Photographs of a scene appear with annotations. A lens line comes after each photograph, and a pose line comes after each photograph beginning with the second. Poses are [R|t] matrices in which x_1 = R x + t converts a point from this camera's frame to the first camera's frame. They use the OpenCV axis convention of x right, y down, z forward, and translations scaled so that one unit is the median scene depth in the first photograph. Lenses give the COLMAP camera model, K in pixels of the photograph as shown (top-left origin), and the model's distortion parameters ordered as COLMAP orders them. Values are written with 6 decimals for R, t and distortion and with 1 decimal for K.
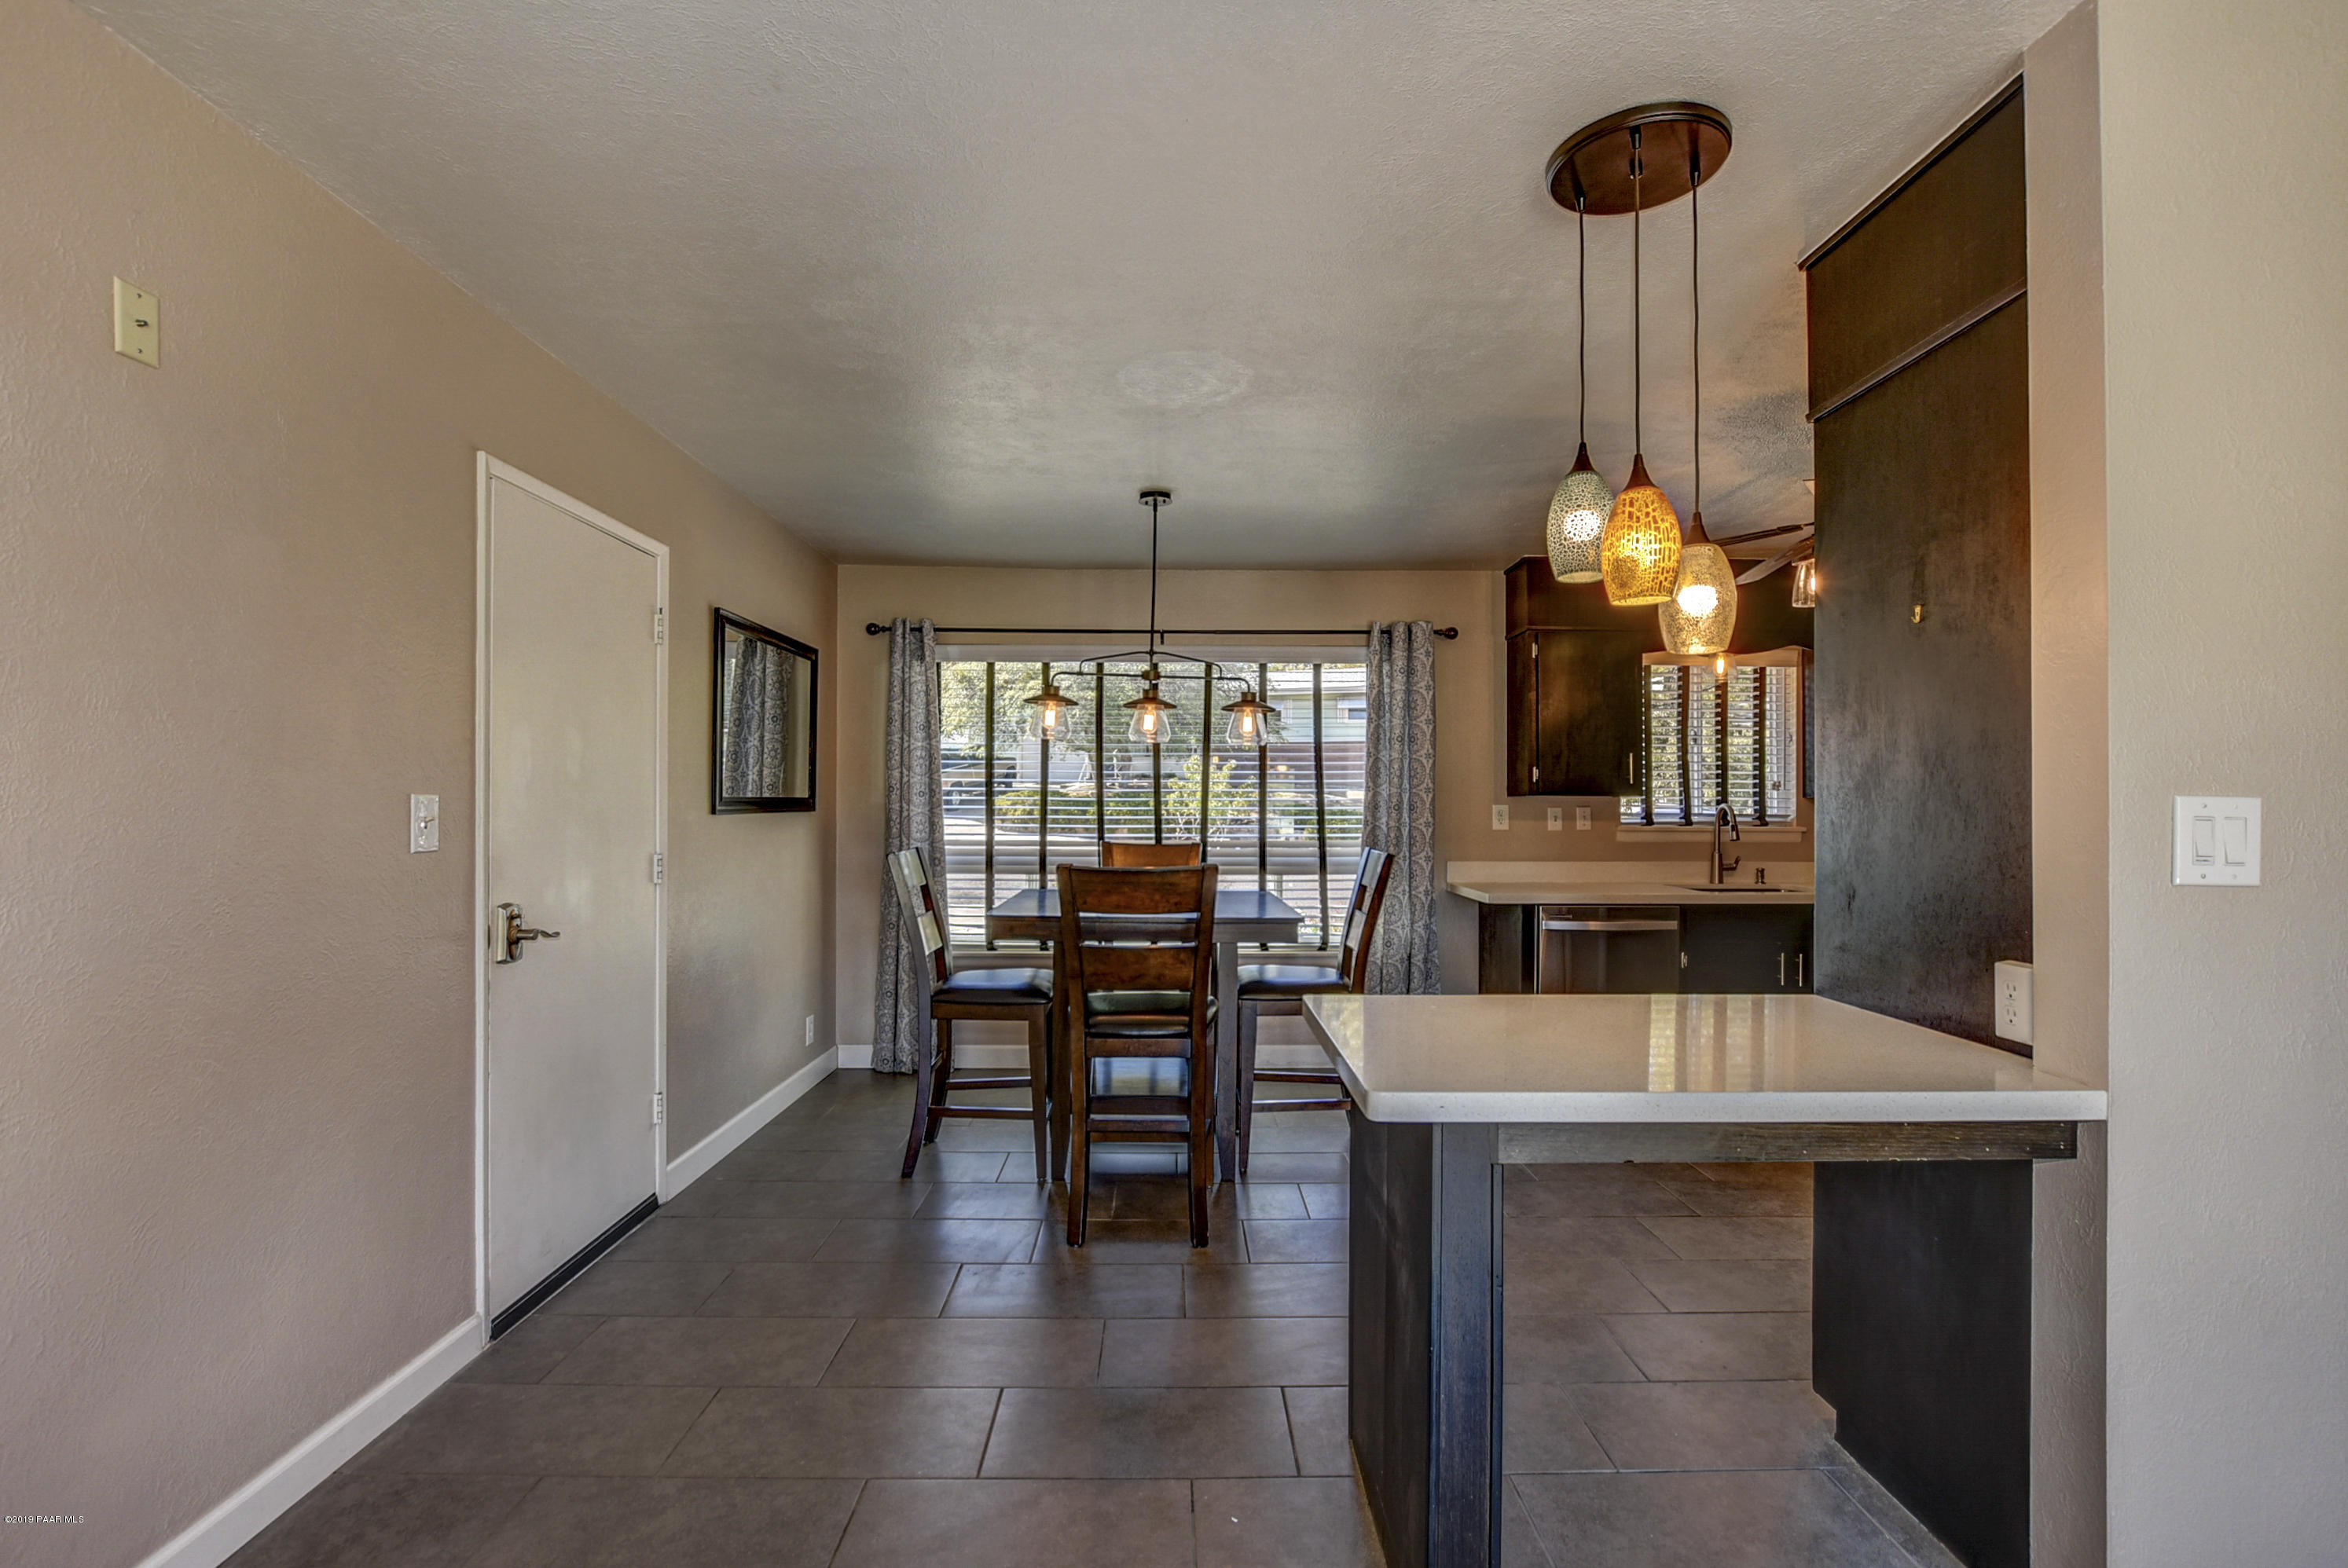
lens RADIAL K [[1058.7, 0, 1174.0], [0, 1058.7, 784.0], [0, 0, 1]] dist [-0.000456, -0.000010]
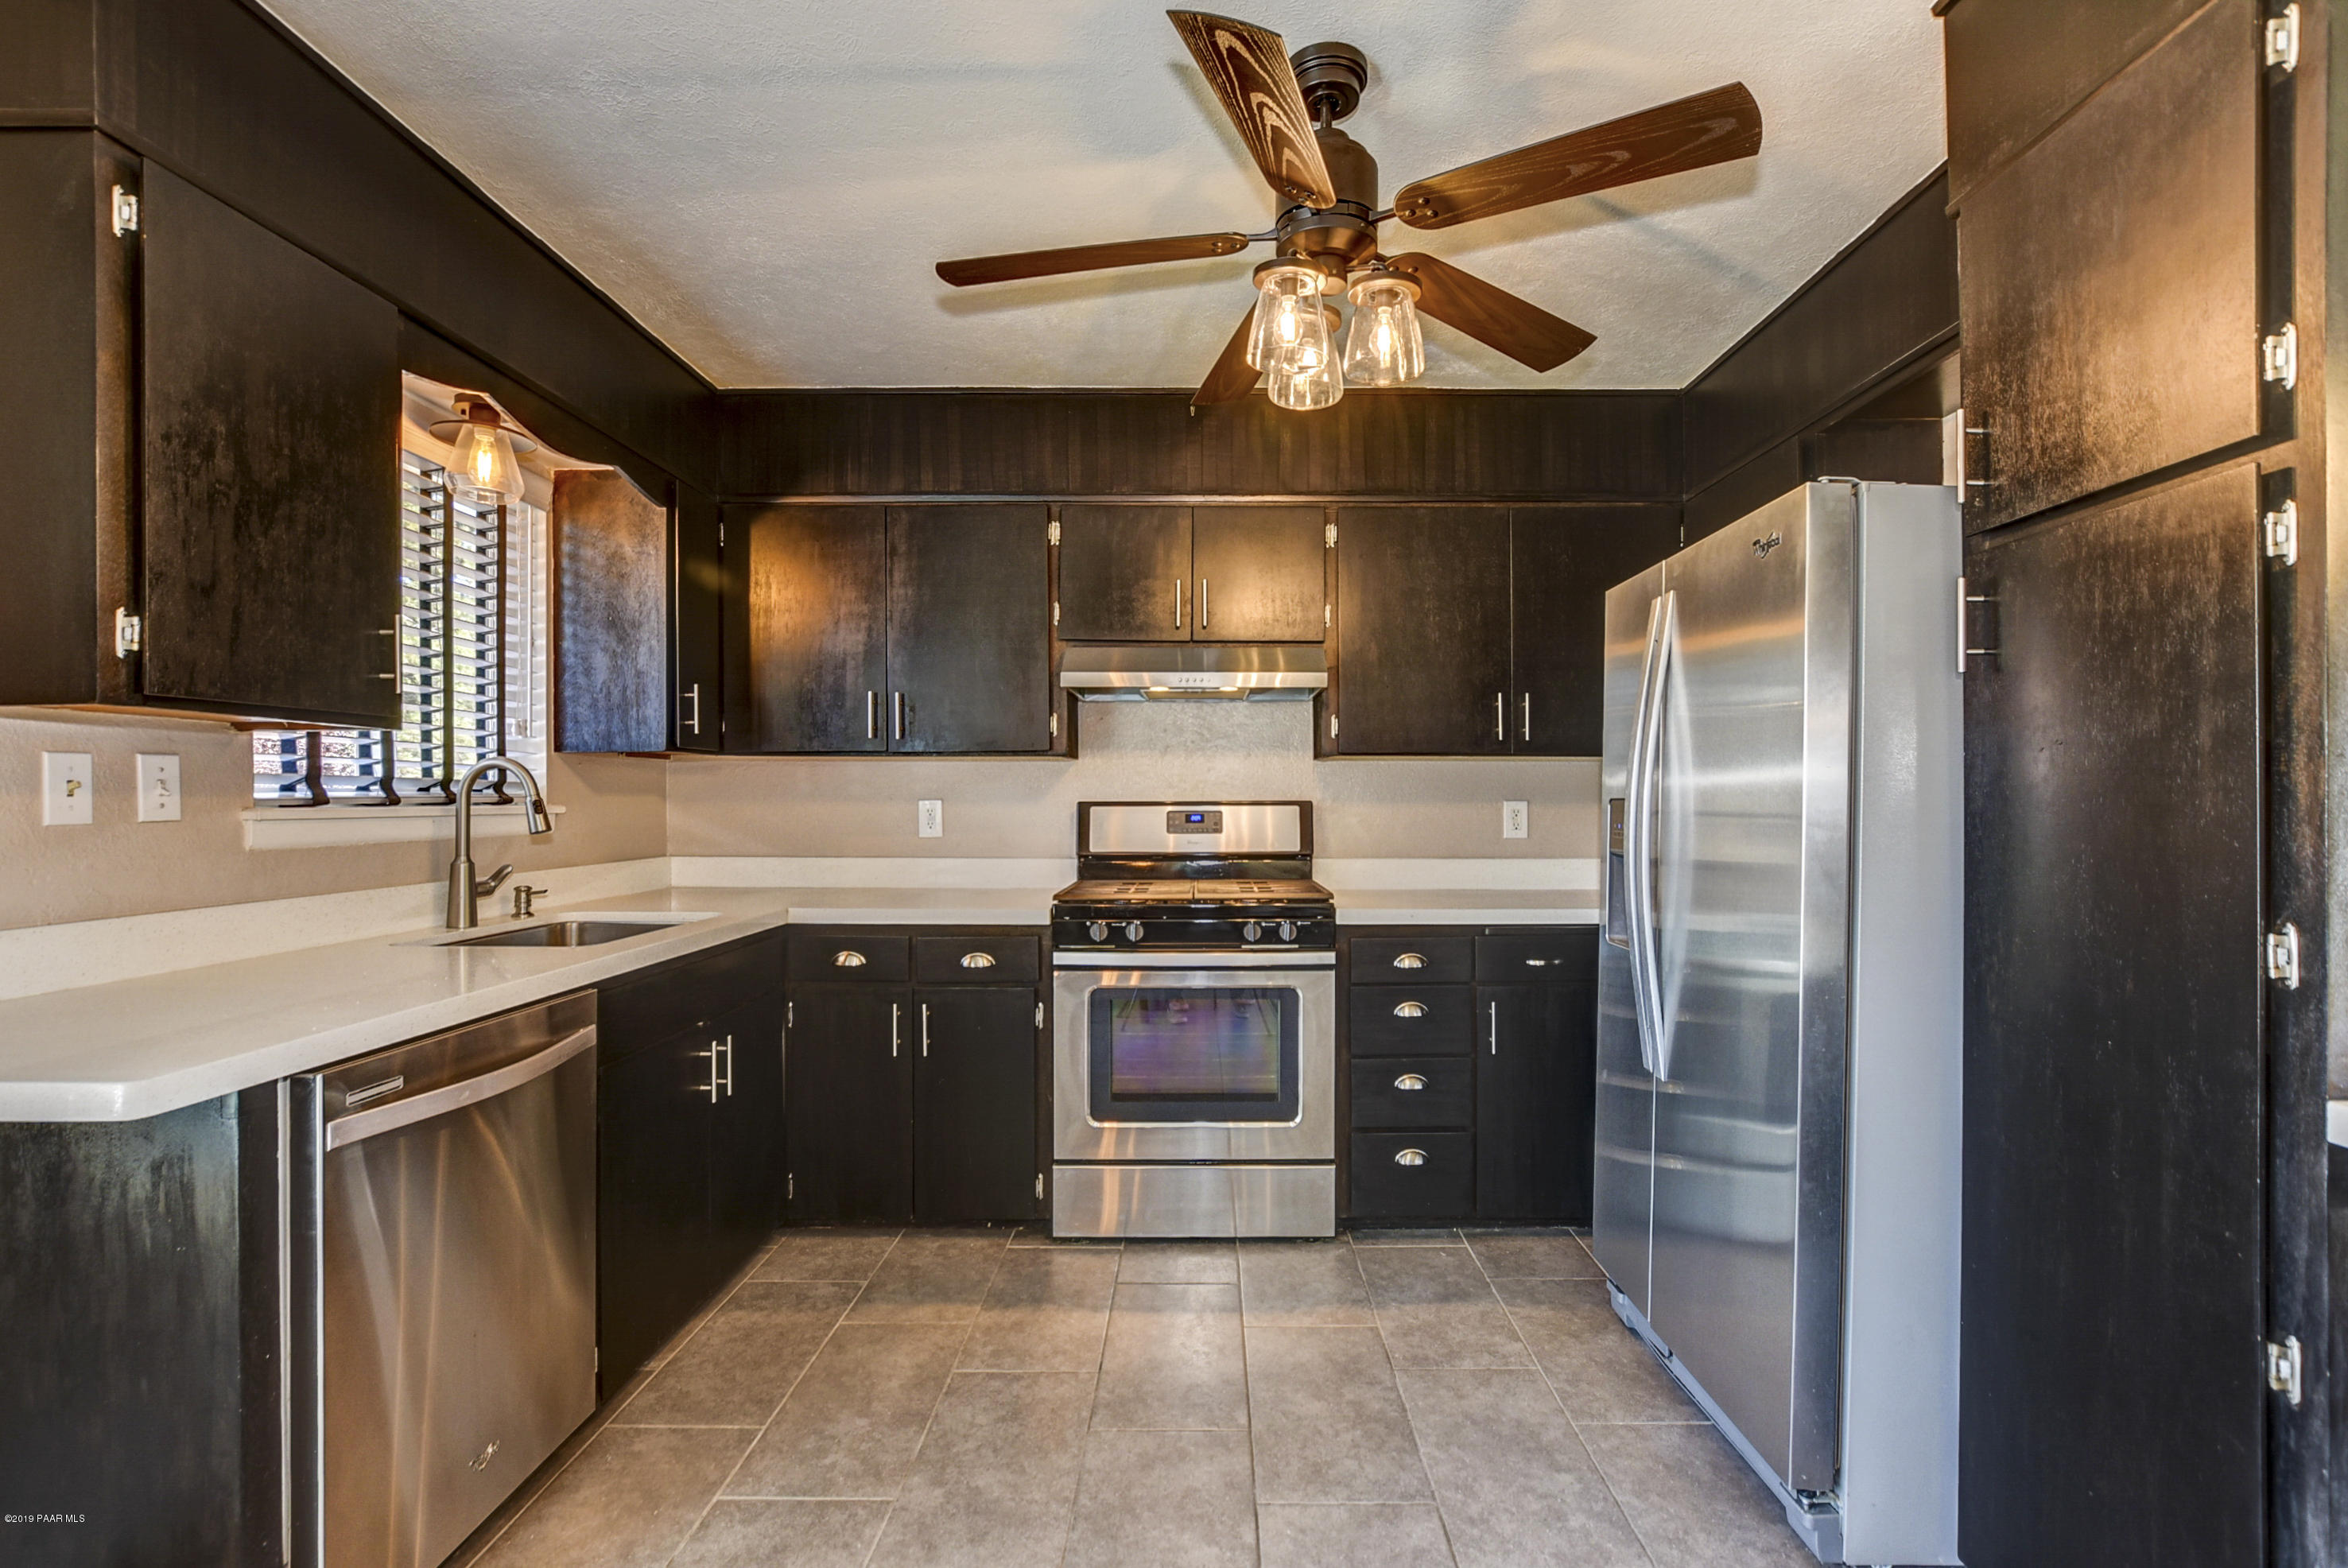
lens RADIAL K [[1048.0, 0, 1225.5], [0, 1048.0, 797.7], [0, 0, 1]] dist [-0.014349, 0.000550]
pose [[0.007578, -0.004372, 0.999962, 0.052875], [-0.017365, 0.999839, 0.004503, 0.028558], [-0.999821, -0.017398, 0.007501, 0.654451]]
